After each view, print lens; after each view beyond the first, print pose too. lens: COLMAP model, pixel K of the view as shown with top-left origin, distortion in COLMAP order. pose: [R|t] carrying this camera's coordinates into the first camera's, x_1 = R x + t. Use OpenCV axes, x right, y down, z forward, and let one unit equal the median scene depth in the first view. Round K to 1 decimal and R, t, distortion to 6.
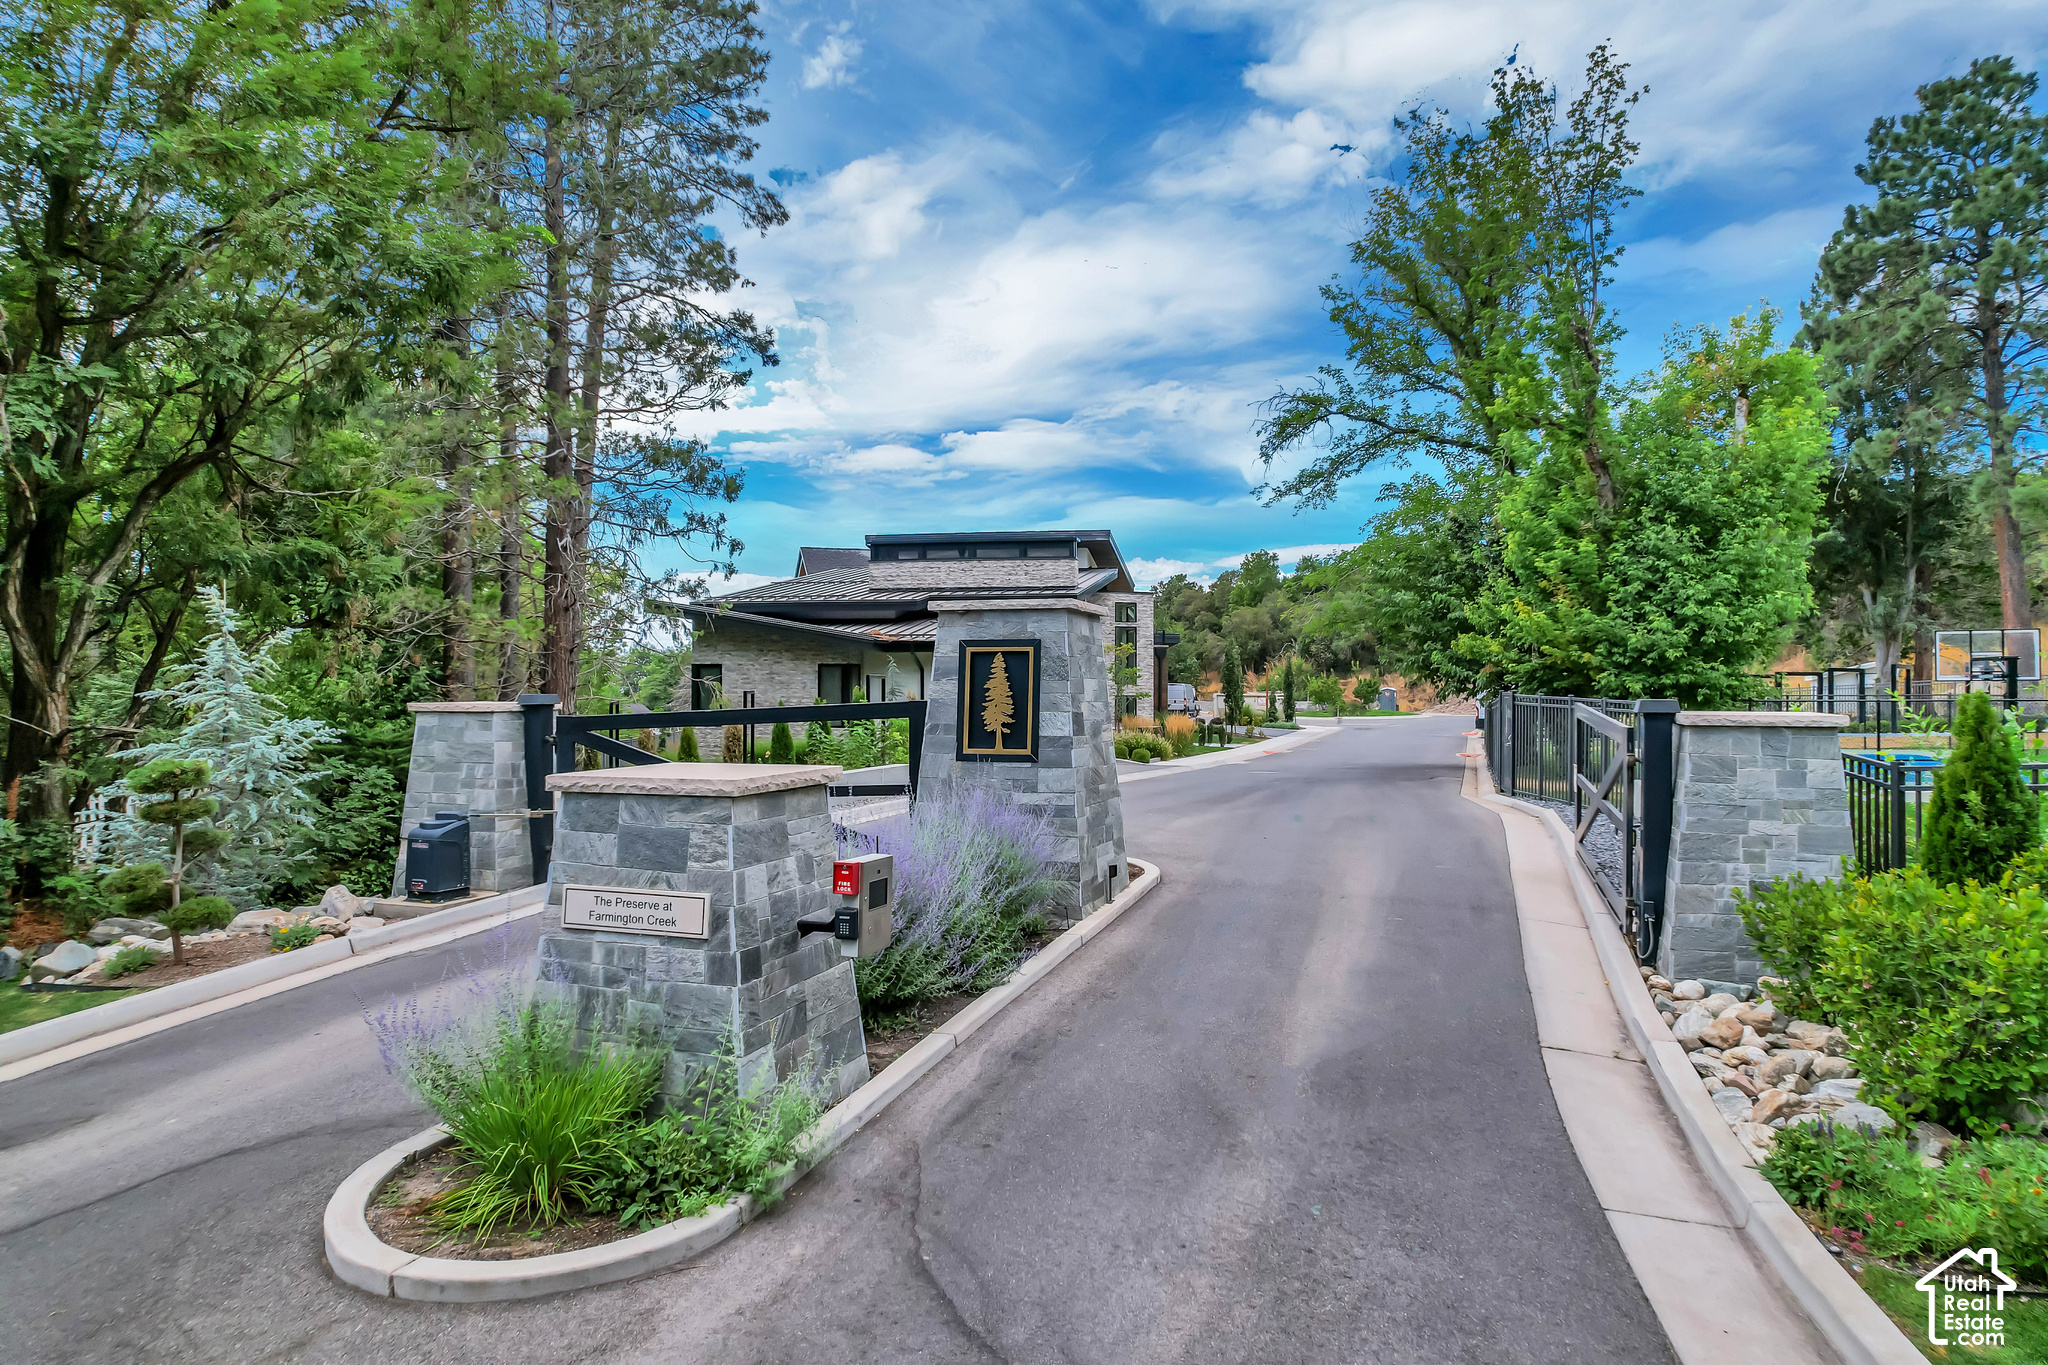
lens RADIAL K [[1308.3, 0, 1037.0], [0, 1308.3, 685.5], [0, 0, 1]] dist [-0.076245, 0.072669]
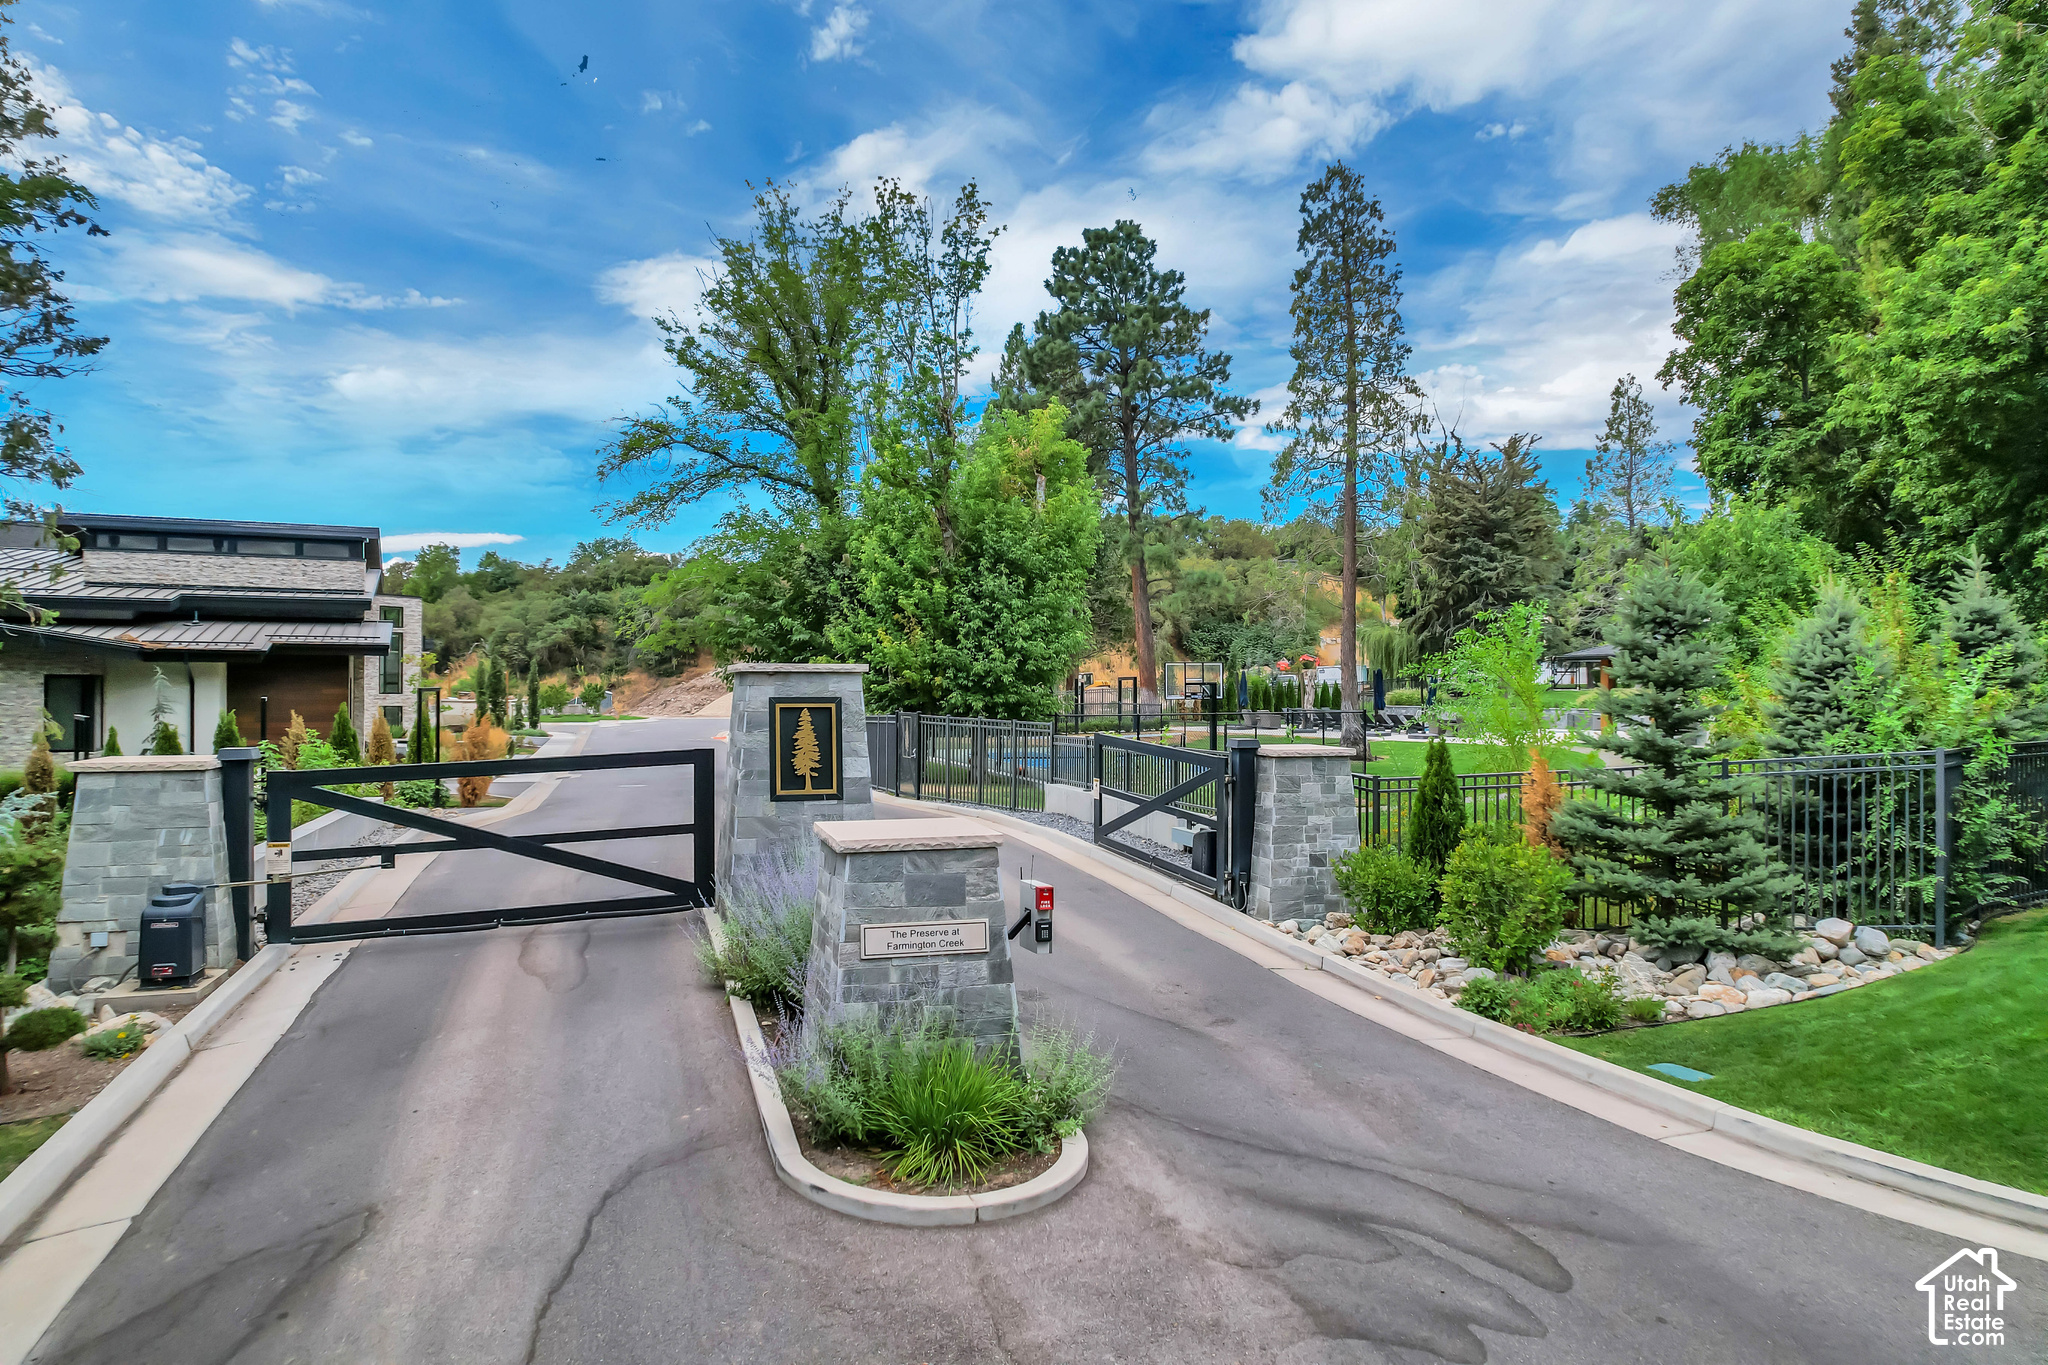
lens RADIAL K [[1308.3, 0, 1037.0], [0, 1308.3, 685.5], [0, 0, 1]] dist [-0.076245, 0.072669]
pose [[0.802633, 0.001157, 0.596472, -0.231807], [-0.002571, 0.999996, 0.001520, -0.019685], [-0.596468, -0.002754, 0.802632, -0.029953]]
